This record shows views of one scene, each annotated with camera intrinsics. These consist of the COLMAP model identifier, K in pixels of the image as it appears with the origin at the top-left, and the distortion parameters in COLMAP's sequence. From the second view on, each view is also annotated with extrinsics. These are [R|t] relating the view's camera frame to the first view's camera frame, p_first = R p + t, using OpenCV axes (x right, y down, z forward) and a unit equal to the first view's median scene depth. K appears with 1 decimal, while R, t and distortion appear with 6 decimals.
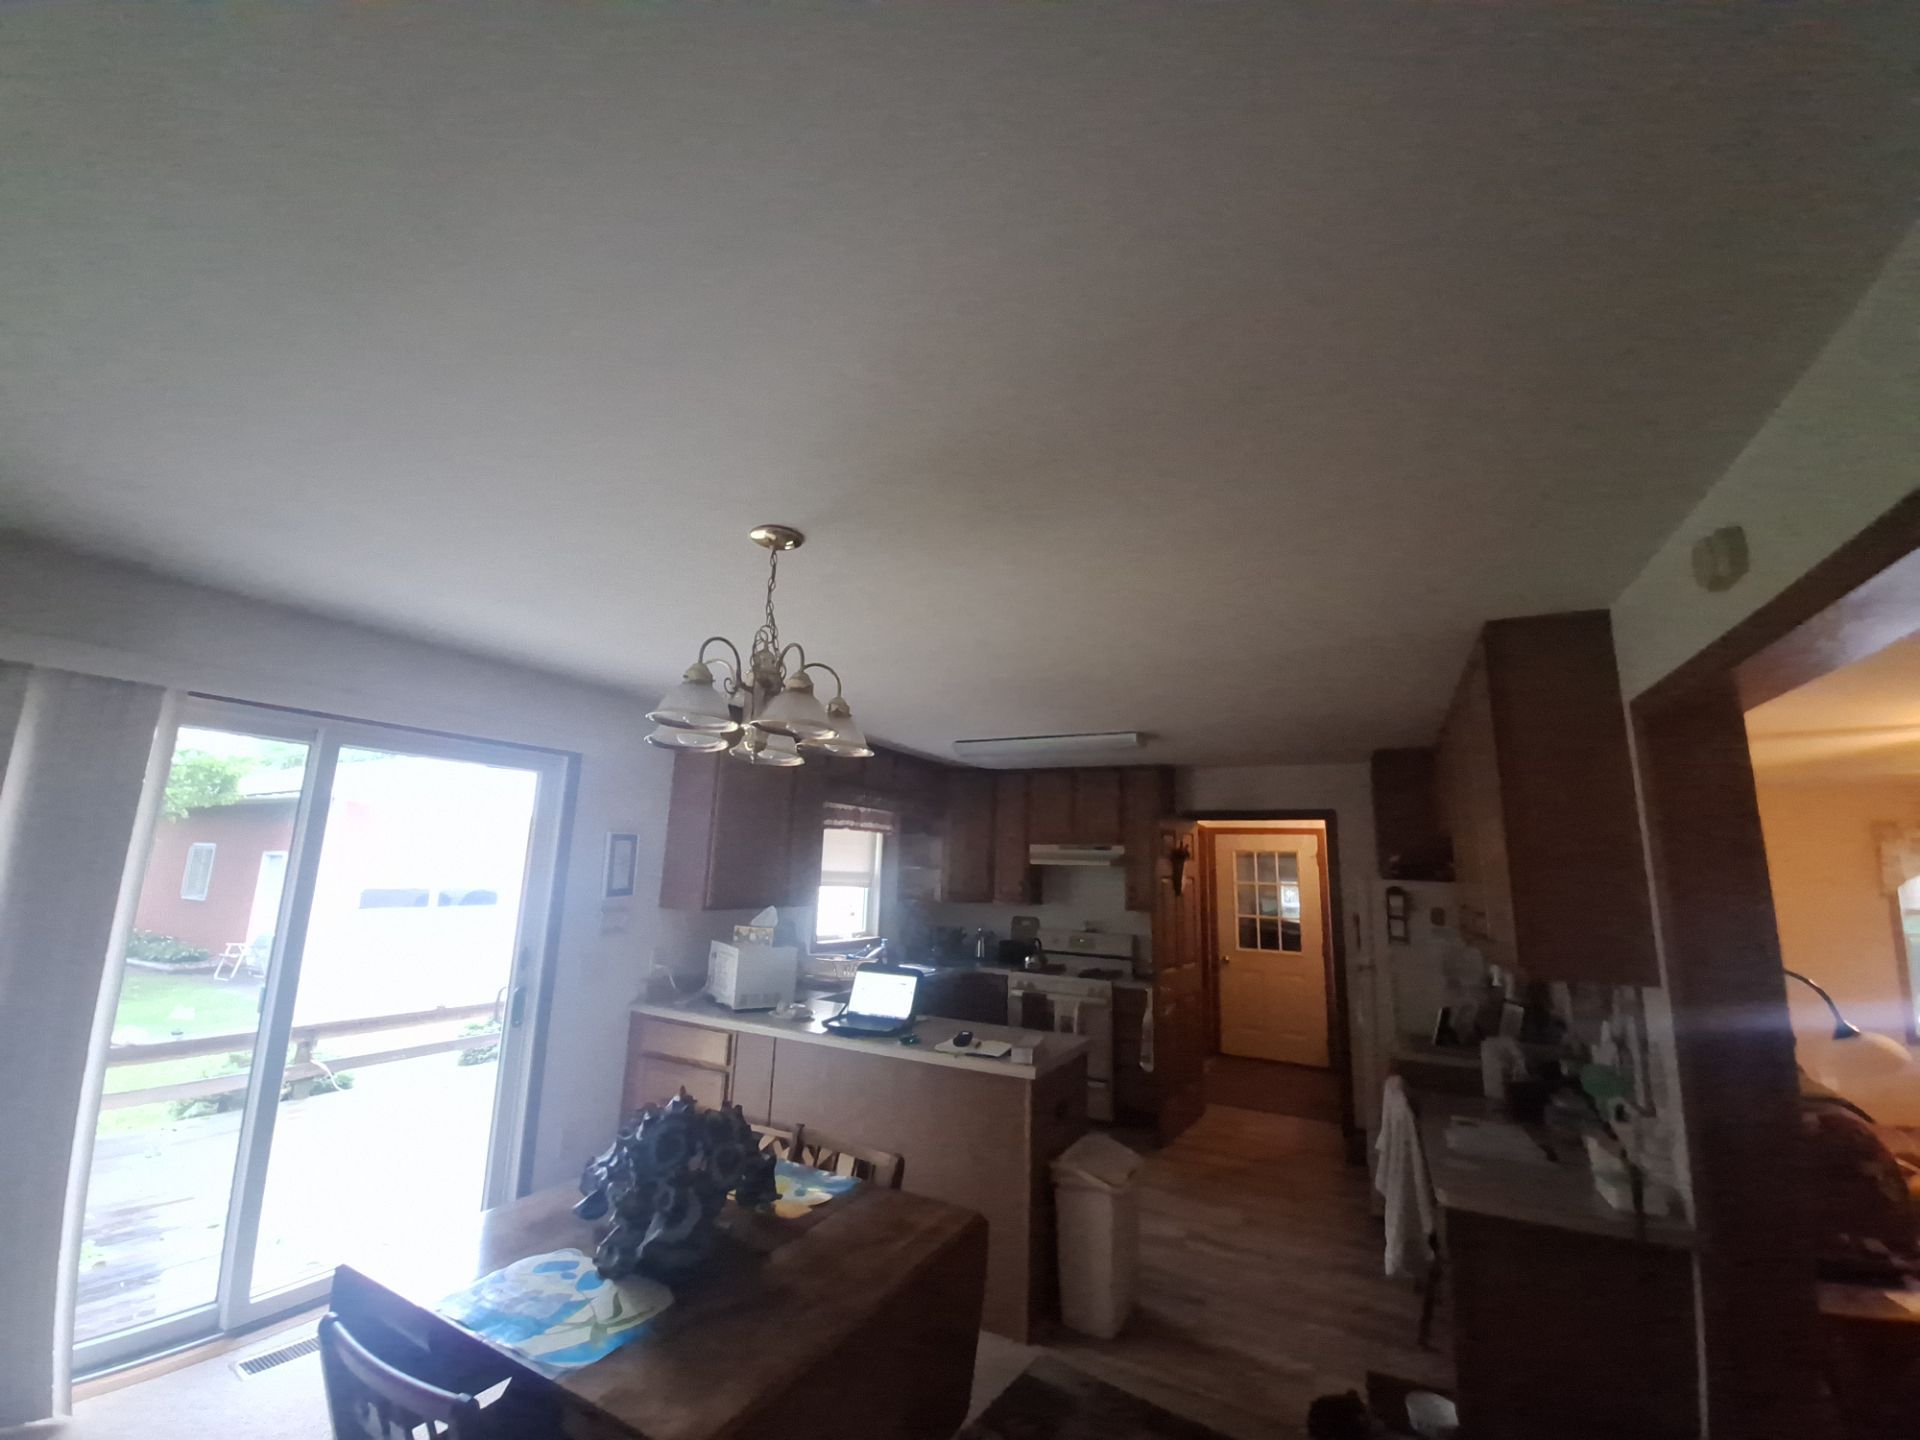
lens RADIAL K [[761.7, 0, 958.3], [0, 761.7, 727.3], [0, 0, 1]] dist [-0.000119, -0.010638]
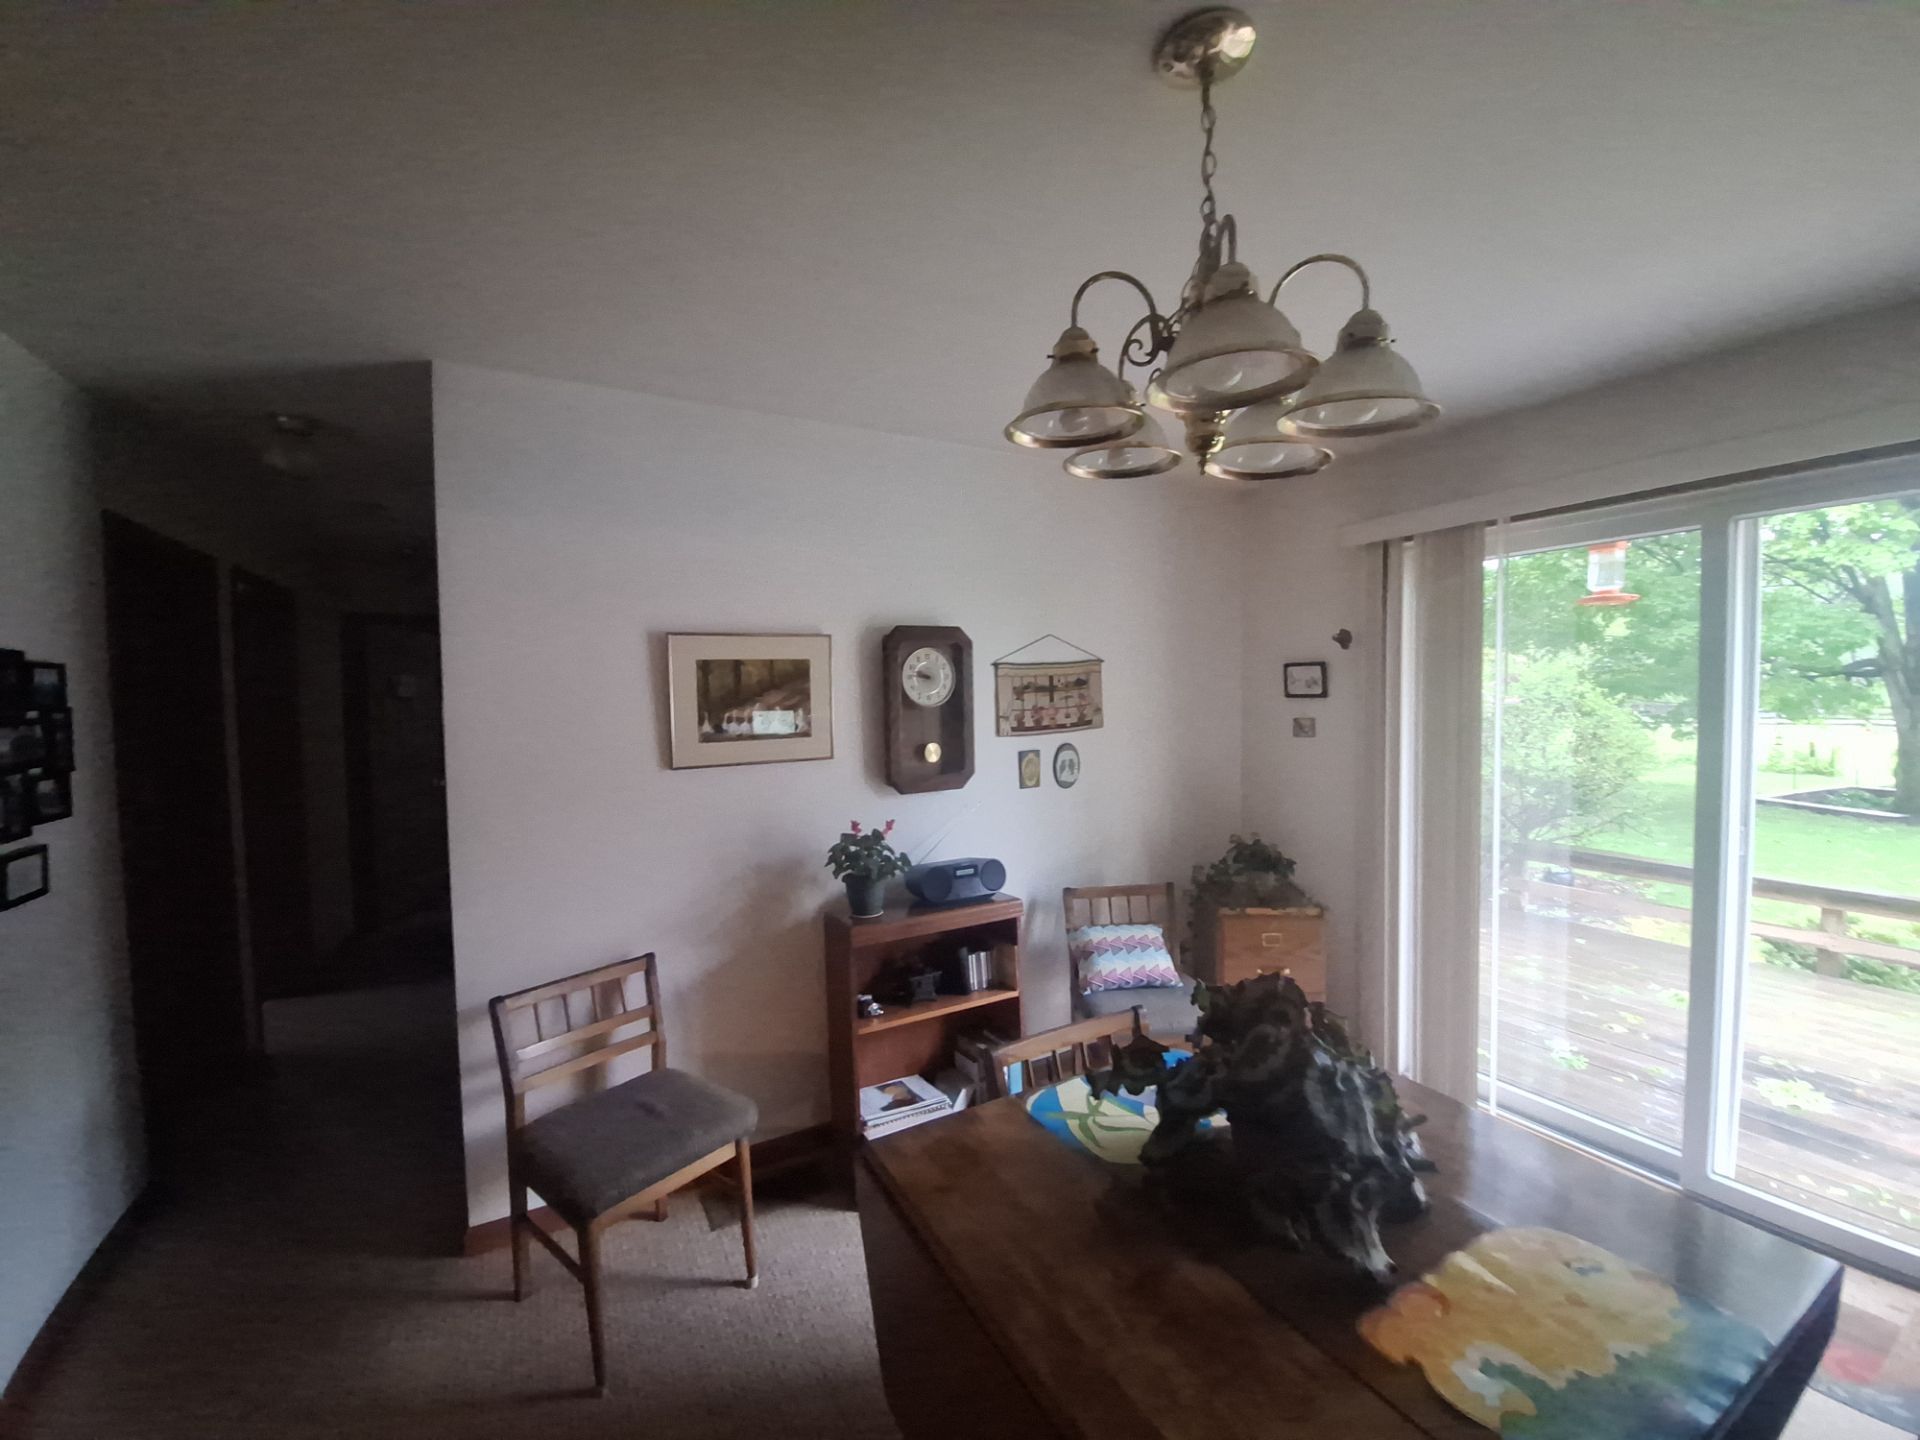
lens RADIAL K [[761.7, 0, 958.3], [0, 761.7, 727.3], [0, 0, 1]] dist [-0.000119, -0.010638]
pose [[-0.549535, 0.024004, -0.835126, 0.167595], [0.162333, 0.983605, -0.078547, 0.116993], [0.819548, -0.178733, -0.544422, 0.542920]]
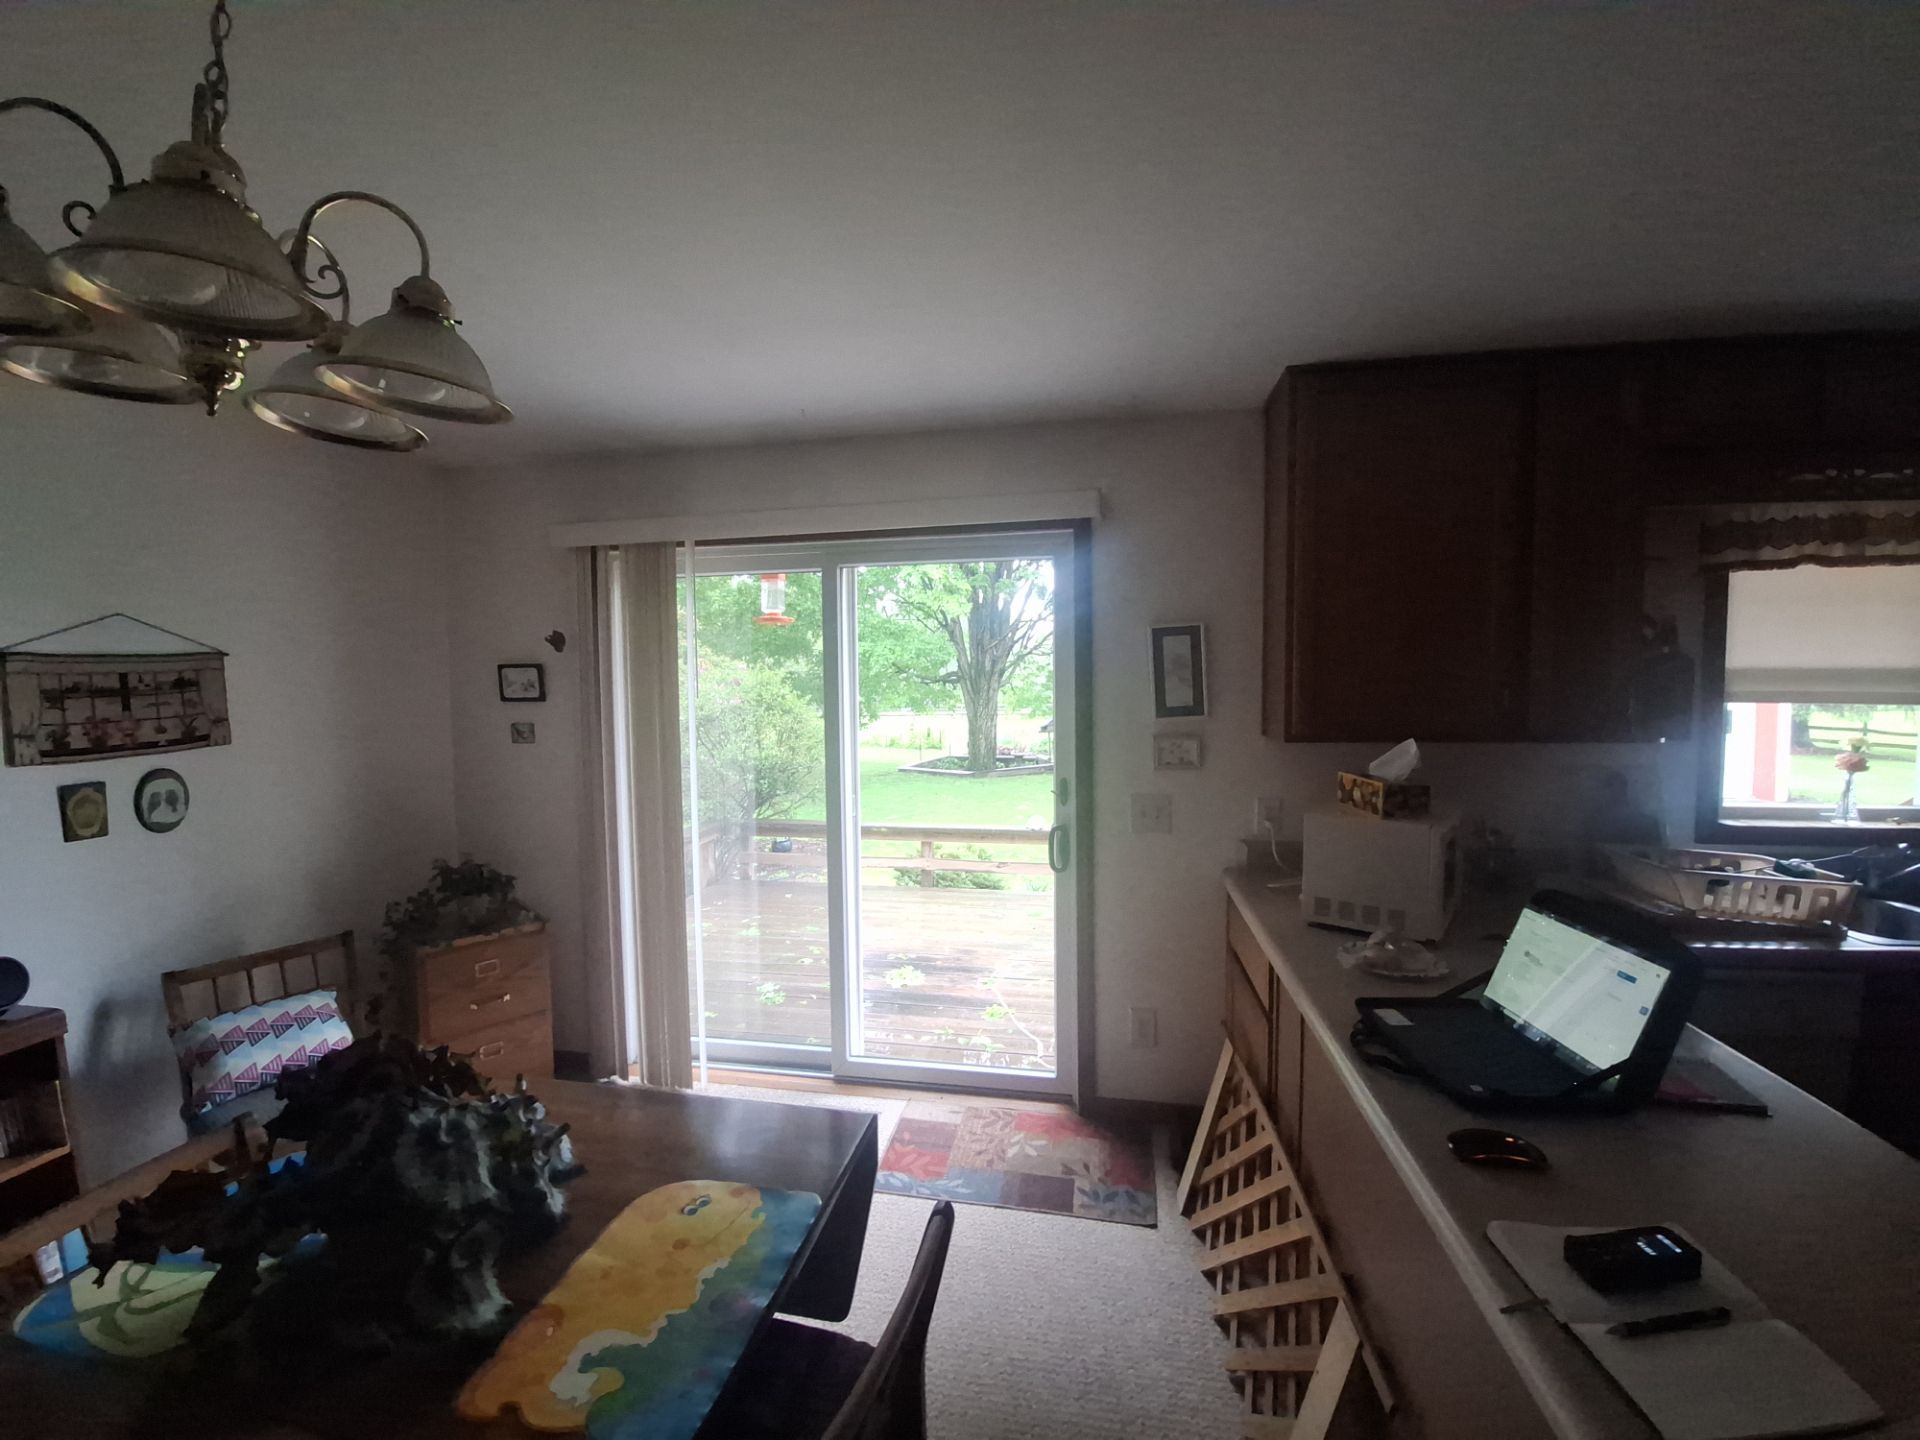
lens RADIAL K [[761.7, 0, 958.3], [0, 761.7, 727.3], [0, 0, 1]] dist [-0.000119, -0.010638]
pose [[0.295171, 0.028029, -0.955033, 0.146037], [0.197918, 0.976095, 0.089817, 0.125681], [0.934721, -0.215530, 0.282567, 0.598367]]
